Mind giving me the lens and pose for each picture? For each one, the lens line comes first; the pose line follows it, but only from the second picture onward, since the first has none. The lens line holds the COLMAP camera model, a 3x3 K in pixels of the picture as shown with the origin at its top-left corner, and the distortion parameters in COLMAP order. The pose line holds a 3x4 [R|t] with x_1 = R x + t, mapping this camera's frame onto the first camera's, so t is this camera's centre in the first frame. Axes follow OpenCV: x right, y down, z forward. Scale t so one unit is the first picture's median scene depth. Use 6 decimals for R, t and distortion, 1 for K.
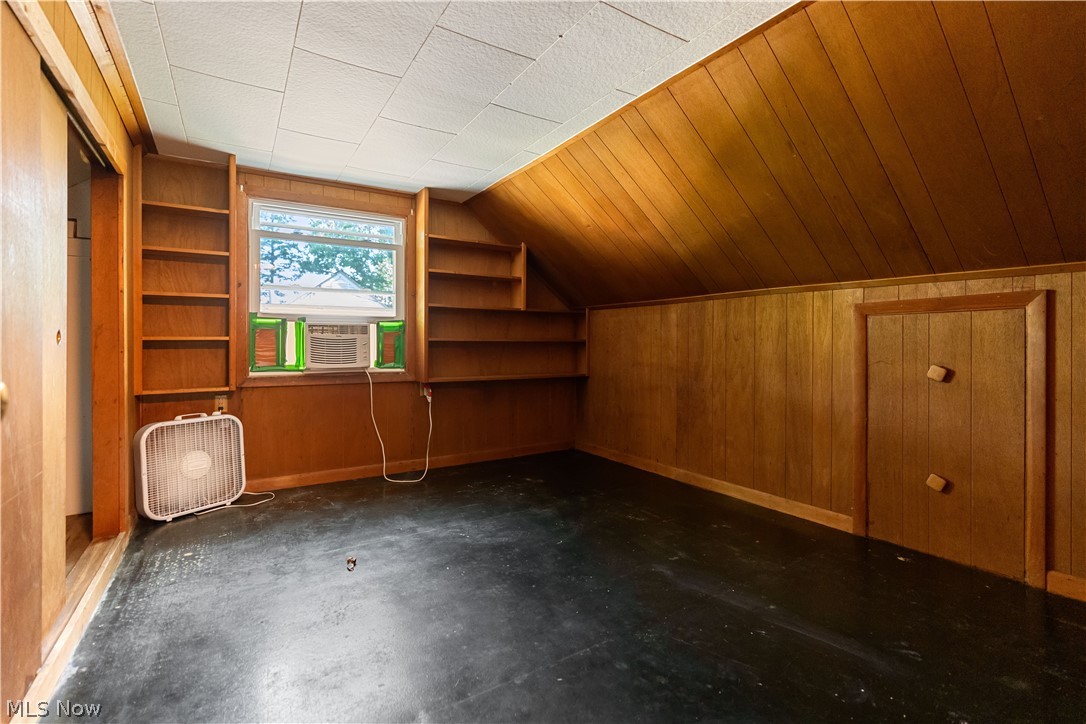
lens RADIAL K [[492.1, 0, 543.0], [0, 492.1, 362.0], [0, 0, 1]] dist [-0.004322, 0.001095]
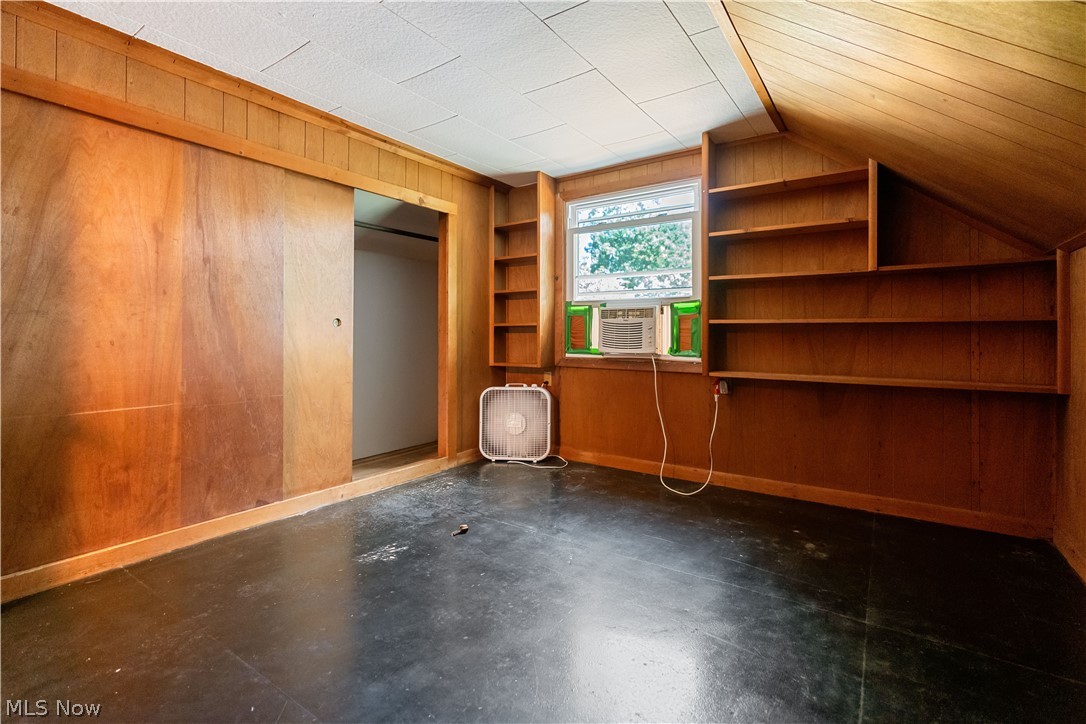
lens RADIAL K [[505.9, 0, 541.9], [0, 505.9, 340.9], [0, 0, 1]] dist [-0.001770, 0.000099]
pose [[0.384320, 0.014806, -0.923081, 0.474783], [-0.033466, 0.999438, 0.002098, -0.009413], [0.922593, 0.030086, 0.384599, 0.494545]]
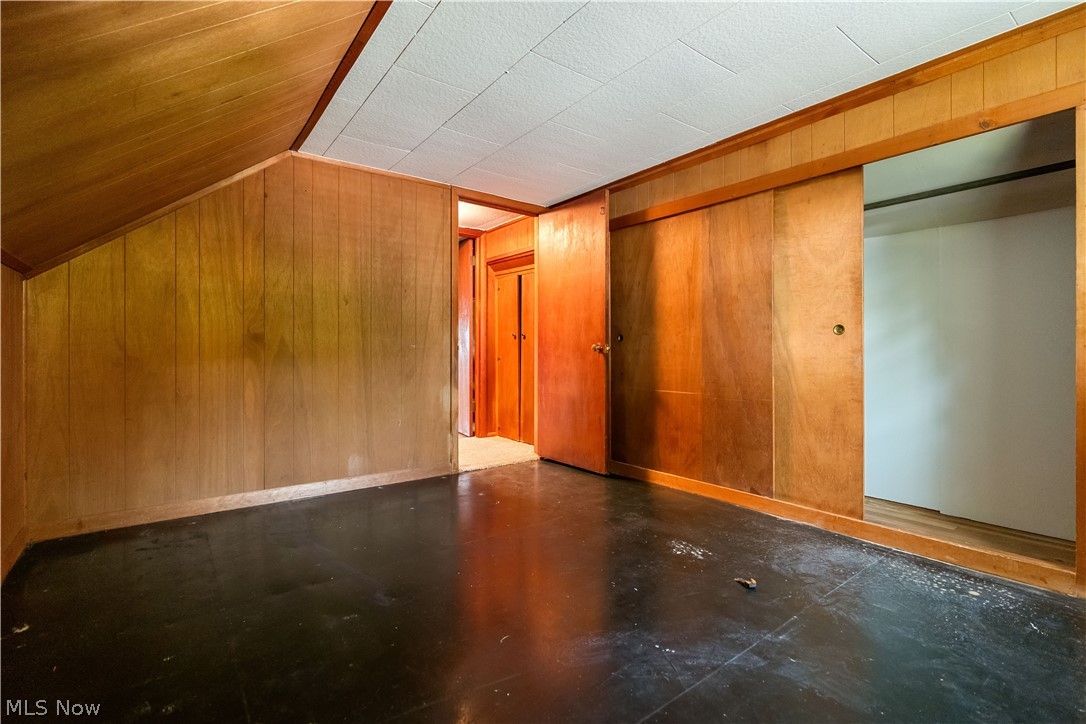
lens RADIAL K [[492.1, 0, 543.0], [0, 492.1, 362.0], [0, 0, 1]] dist [-0.004322, 0.001095]
pose [[-0.996901, 0.004753, -0.078519, 0.024827], [0.000677, 0.998654, 0.051858, -0.017403], [0.078660, 0.051644, -0.995563, 1.239588]]
